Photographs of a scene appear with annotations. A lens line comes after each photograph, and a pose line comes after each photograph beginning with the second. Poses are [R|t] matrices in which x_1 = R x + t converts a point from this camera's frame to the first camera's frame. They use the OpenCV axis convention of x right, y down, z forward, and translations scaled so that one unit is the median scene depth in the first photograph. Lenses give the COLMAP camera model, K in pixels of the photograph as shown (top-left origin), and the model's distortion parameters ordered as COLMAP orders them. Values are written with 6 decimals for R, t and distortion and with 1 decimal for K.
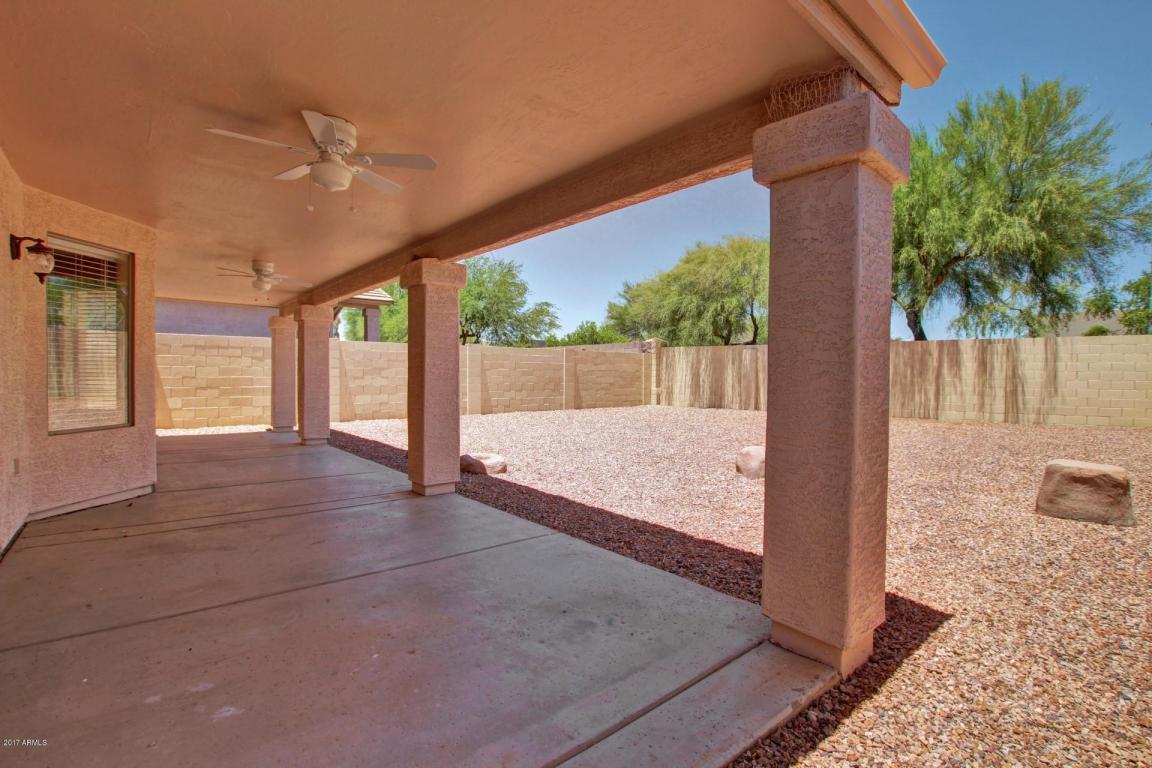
lens RADIAL K [[533.9, 0, 570.5], [0, 533.9, 382.9], [0, 0, 1]] dist [-0.029358, 0.001674]
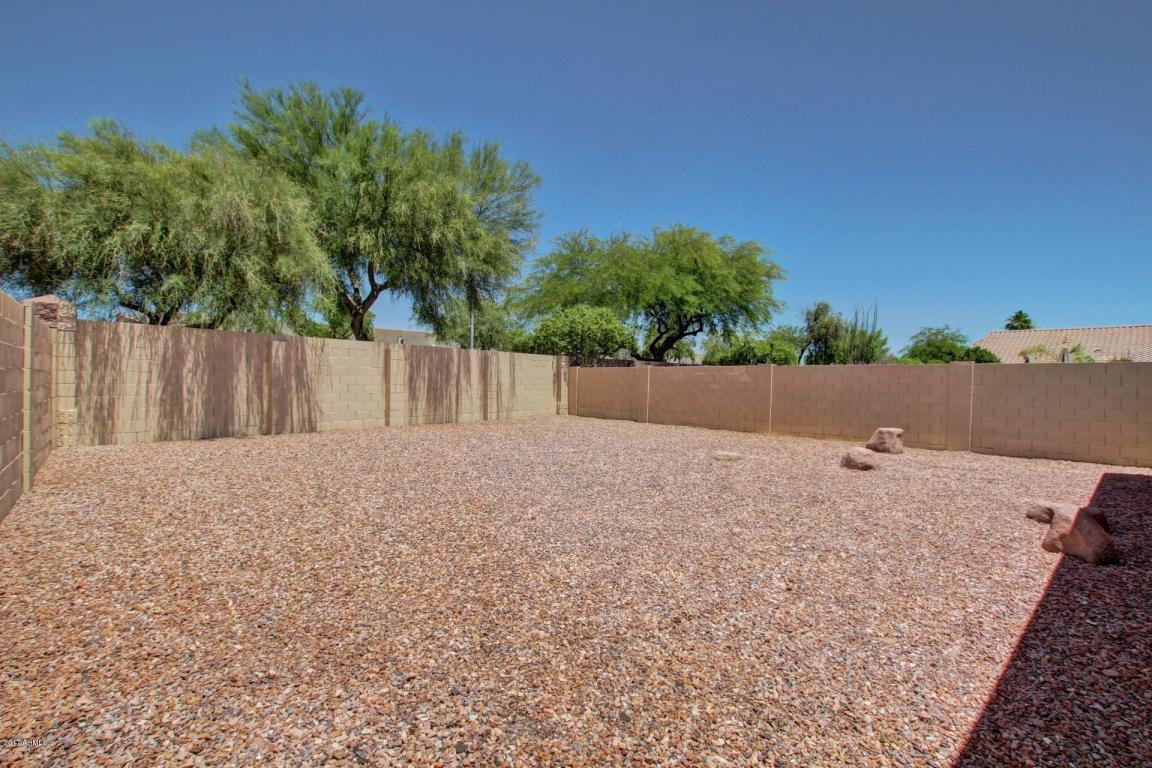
lens RADIAL K [[533.9, 0, 574.8], [0, 533.9, 386.9], [0, 0, 1]] dist [-0.029358, 0.001674]
pose [[0.652596, -0.011296, 0.757622, 0.096143], [0.015608, 0.999877, 0.001464, -0.002530], [-0.757545, 0.010869, 0.652692, 0.339833]]
